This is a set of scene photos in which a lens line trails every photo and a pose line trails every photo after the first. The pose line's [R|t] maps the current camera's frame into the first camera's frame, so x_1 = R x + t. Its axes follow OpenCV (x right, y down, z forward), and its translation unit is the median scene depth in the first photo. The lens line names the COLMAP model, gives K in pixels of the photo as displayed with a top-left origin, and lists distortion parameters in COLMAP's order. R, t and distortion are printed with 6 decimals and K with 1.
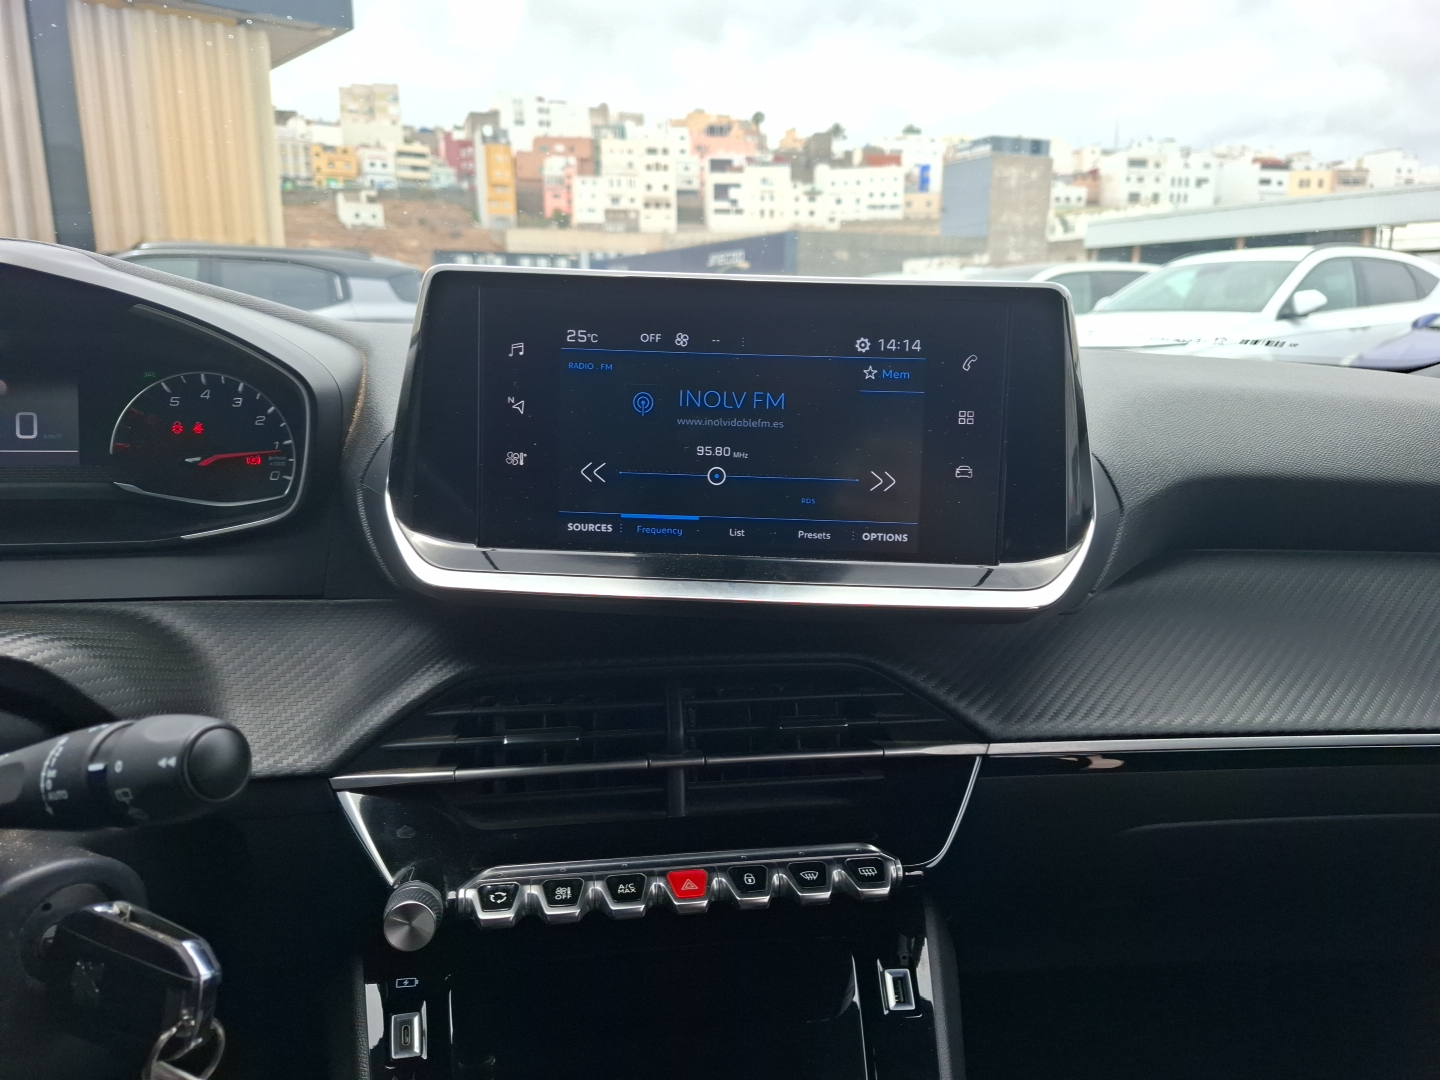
lens RADIAL K [[995.4, 0, 731.0], [0, 995.4, 549.0], [0, 0, 1]] dist [0.085663, -0.115565]
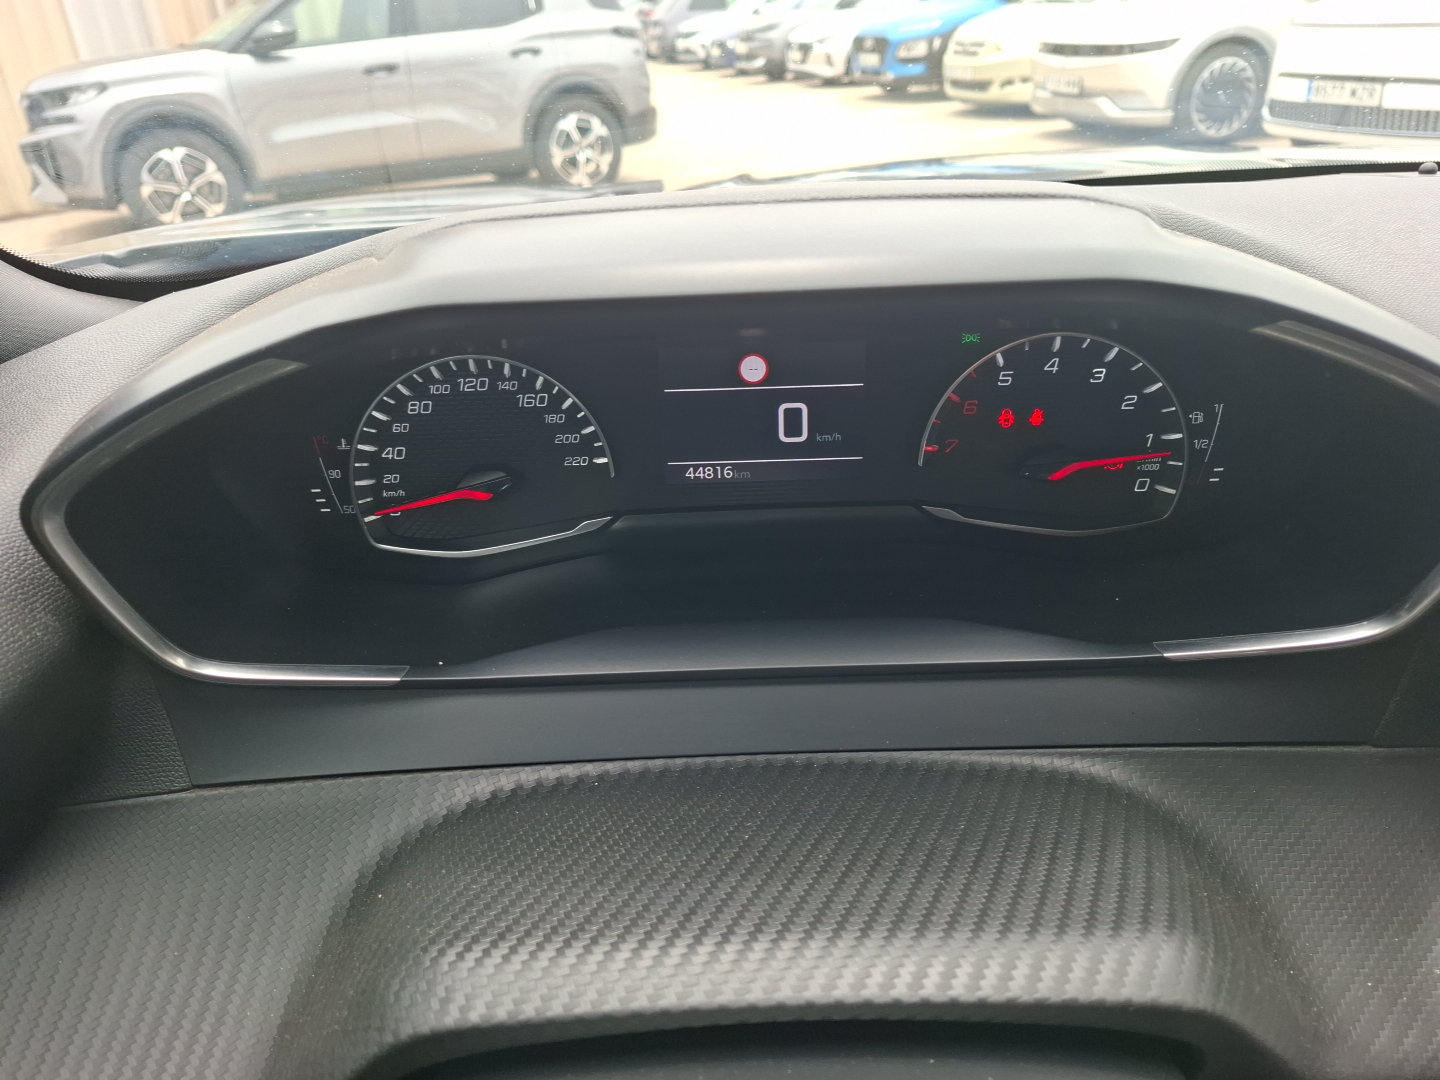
lens RADIAL K [[998.2, 0, 715.1], [0, 998.2, 560.2], [0, 0, 1]] dist [0.026948, -0.050132]
pose [[0.985019, 0.030183, -0.169787, -0.794249], [0.018715, 0.960039, 0.279240, -0.276622], [0.171430, -0.278234, 0.945091, 0.426147]]
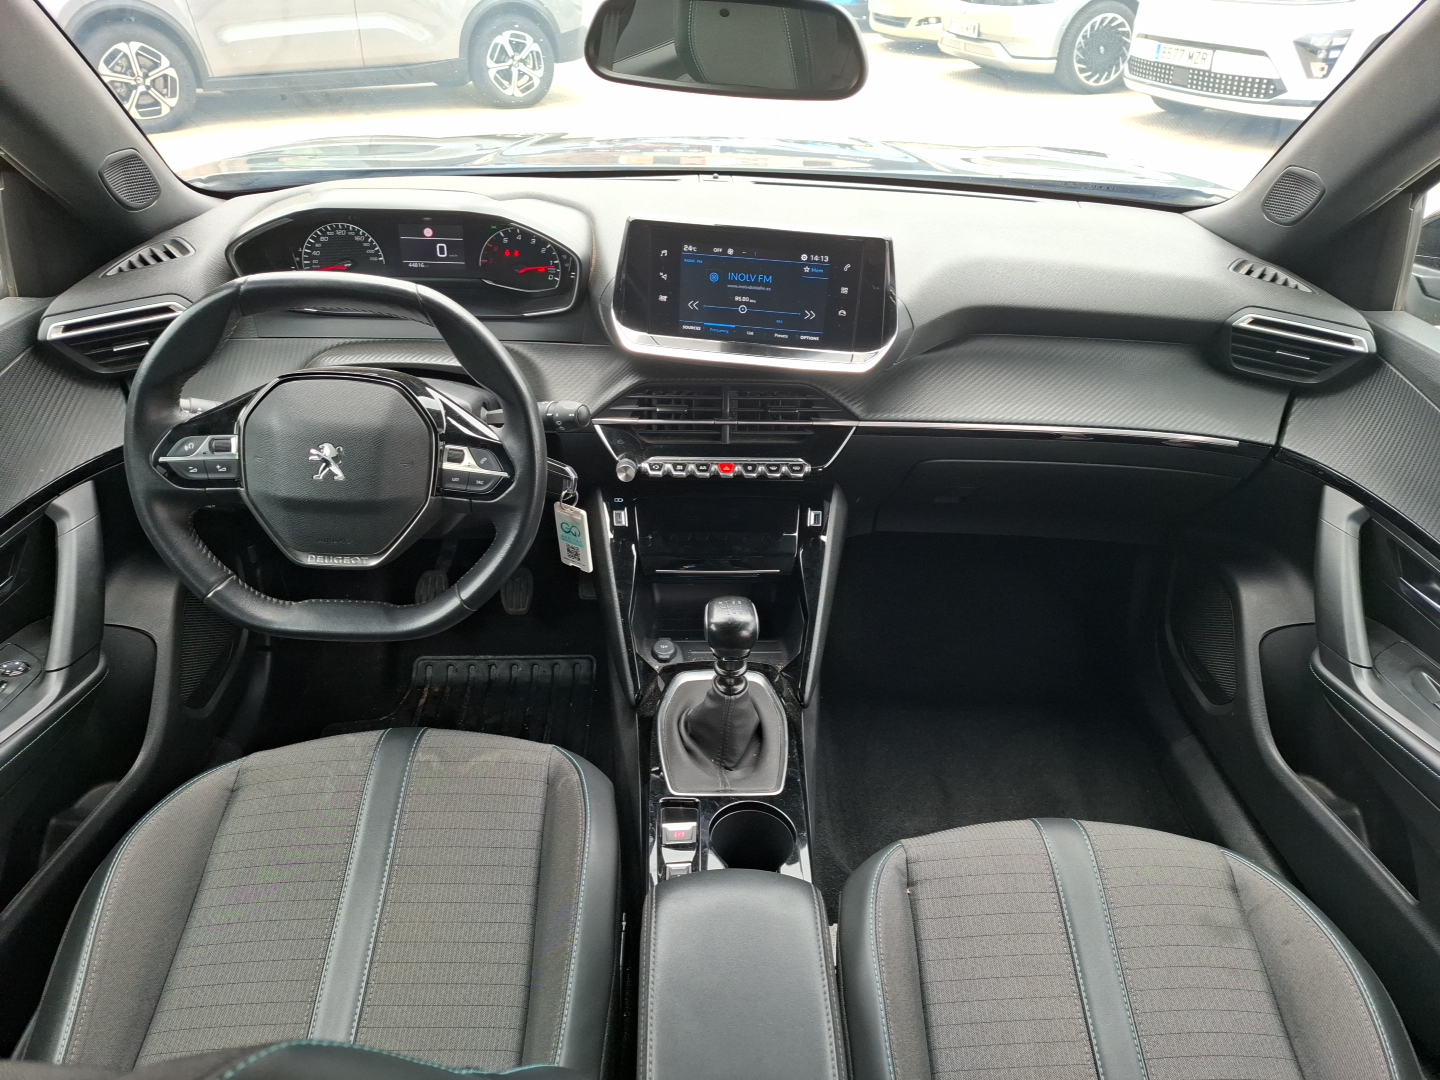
lens RADIAL K [[995.4, 0, 731.0], [0, 995.4, 549.0], [0, 0, 1]] dist [0.085663, -0.115565]
pose [[0.991623, 0.074003, -0.105869, 0.257059], [-0.033616, 0.939223, 0.341657, -0.353006], [0.124719, -0.335236, 0.933843, -1.481684]]
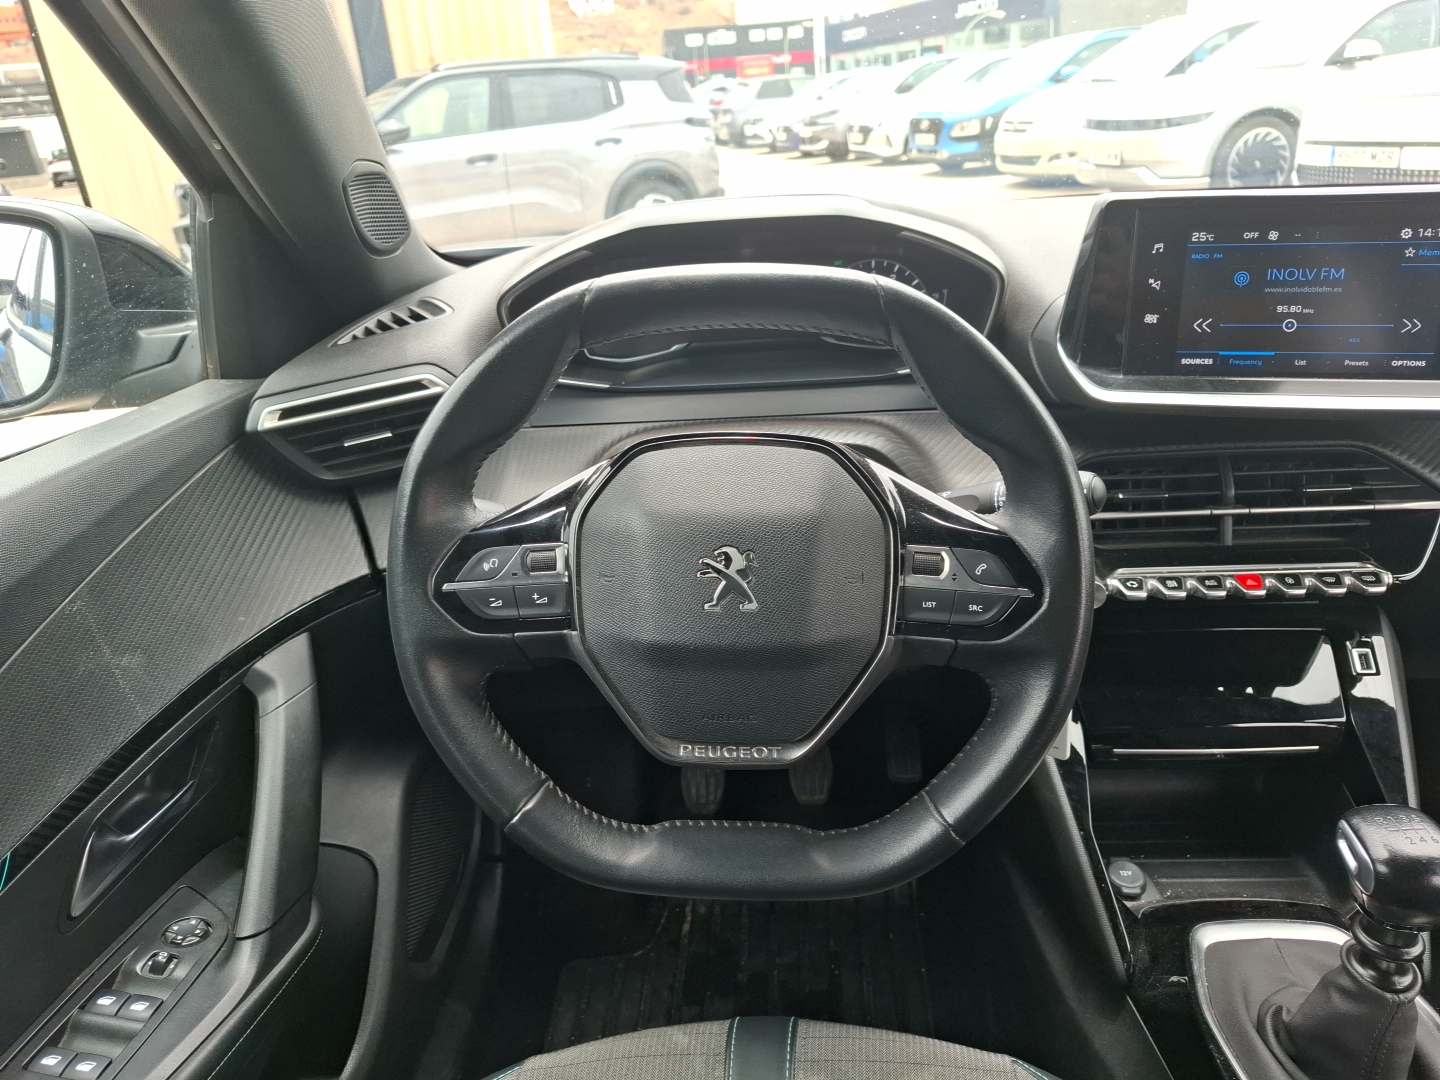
lens RADIAL K [[1005.2, 0, 715.4], [0, 1005.2, 551.5], [0, 0, 1]] dist [0.030665, -0.044644]
pose [[0.971196, 0.018206, -0.237585, -0.488178], [0.030727, 0.979184, 0.200637, -0.070414], [0.236292, -0.202158, 0.950420, -0.746294]]
